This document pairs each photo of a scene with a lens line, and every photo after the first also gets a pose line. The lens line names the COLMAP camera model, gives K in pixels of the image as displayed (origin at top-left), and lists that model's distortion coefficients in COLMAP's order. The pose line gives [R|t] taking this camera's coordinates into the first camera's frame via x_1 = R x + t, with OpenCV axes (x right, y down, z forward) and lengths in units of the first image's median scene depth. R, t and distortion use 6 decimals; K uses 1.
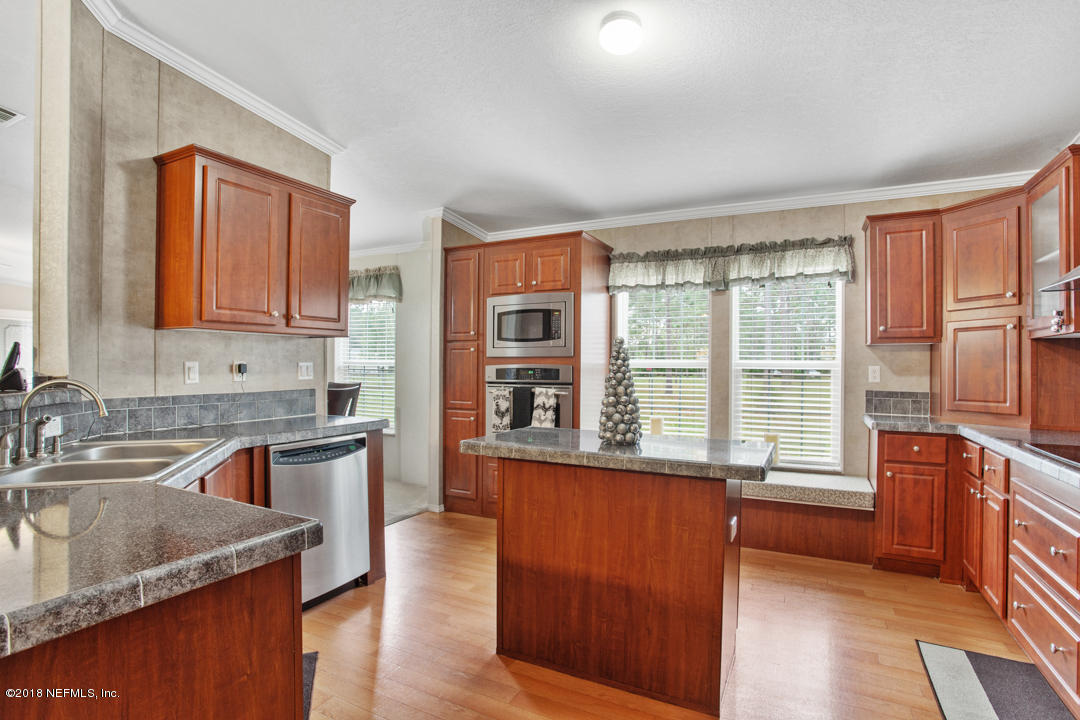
lens RADIAL K [[530.6, 0, 540.5], [0, 530.6, 376.1], [0, 0, 1]] dist [-0.069868, 0.027021]
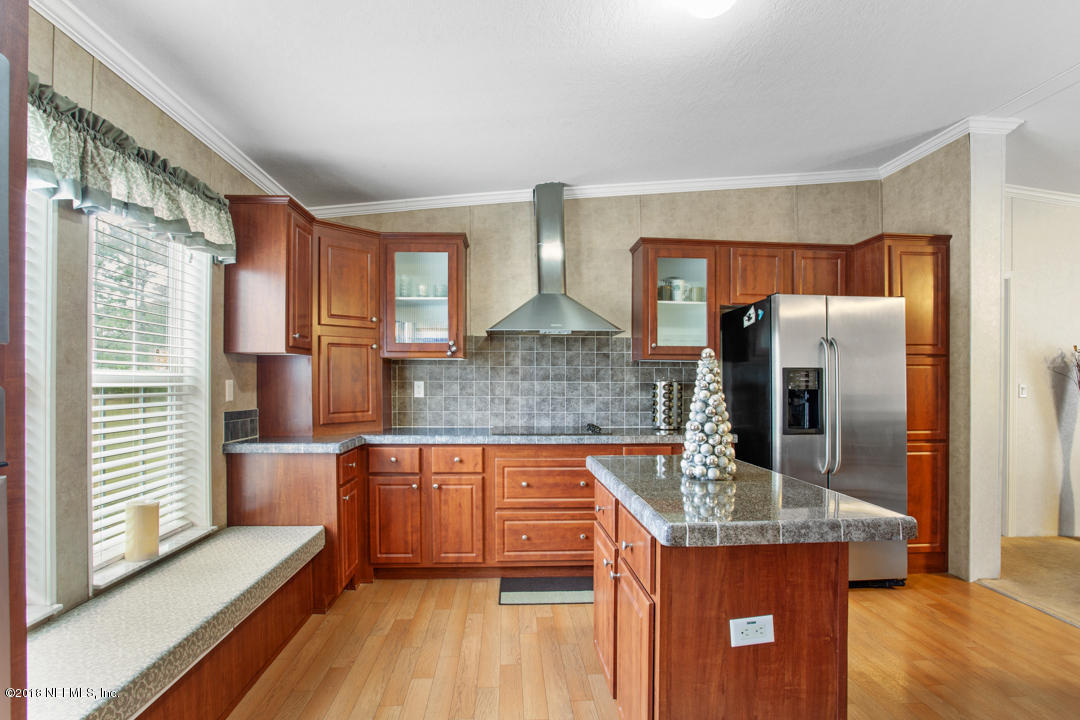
lens RADIAL K [[530.6, 0, 540.5], [0, 530.6, 376.1], [0, 0, 1]] dist [-0.069868, 0.027021]
pose [[-0.513260, -0.001847, 0.858231, -0.302246], [0.008618, 0.999936, 0.007306, -0.031914], [-0.858190, 0.011146, -0.513212, 1.196106]]
